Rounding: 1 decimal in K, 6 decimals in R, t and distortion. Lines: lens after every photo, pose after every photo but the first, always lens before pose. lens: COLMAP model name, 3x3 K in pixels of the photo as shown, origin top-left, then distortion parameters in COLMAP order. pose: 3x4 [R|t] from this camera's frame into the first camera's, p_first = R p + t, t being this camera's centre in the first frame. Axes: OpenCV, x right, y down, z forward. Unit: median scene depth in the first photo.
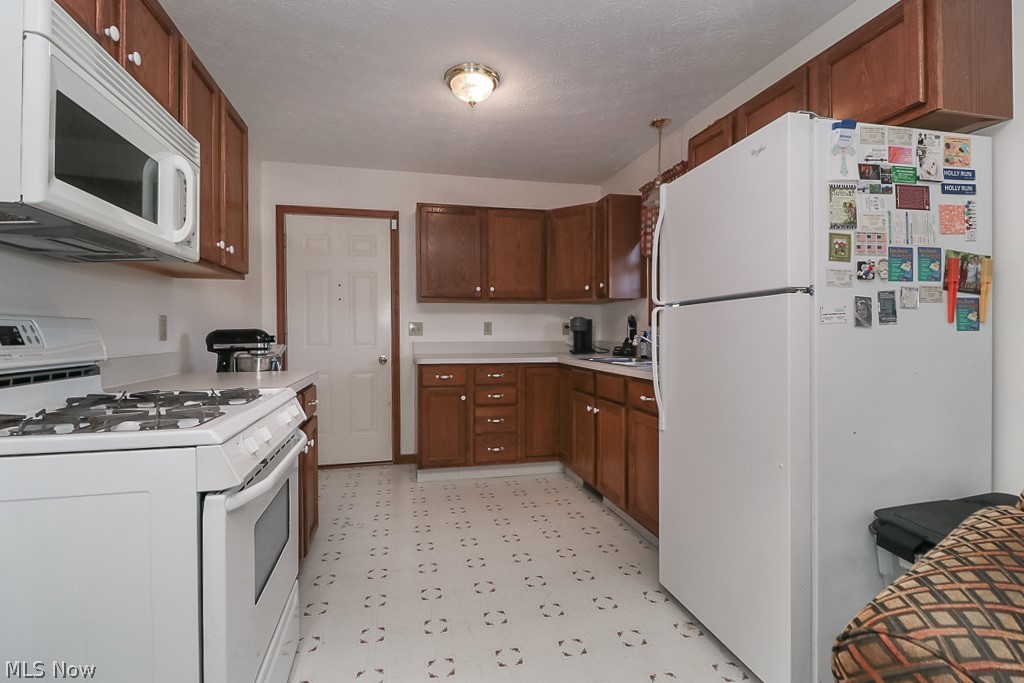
lens RADIAL K [[487.7, 0, 511.0], [0, 487.7, 334.9], [0, 0, 1]] dist [0.006339, -0.005333]
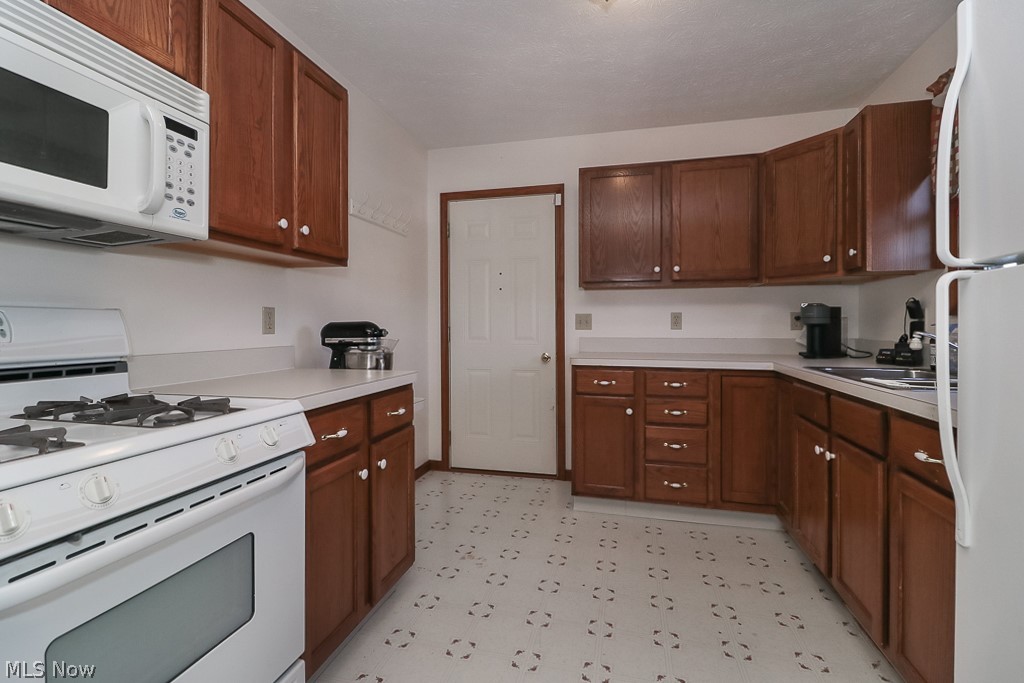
lens RADIAL K [[487.7, 0, 497.1], [0, 487.7, 325.5], [0, 0, 1]] dist [0.006339, -0.005333]
pose [[0.882872, 0.002103, -0.469609, 0.076222], [-0.004573, 0.999981, -0.004118, -0.001768], [0.469591, 0.005783, 0.882865, 0.218865]]
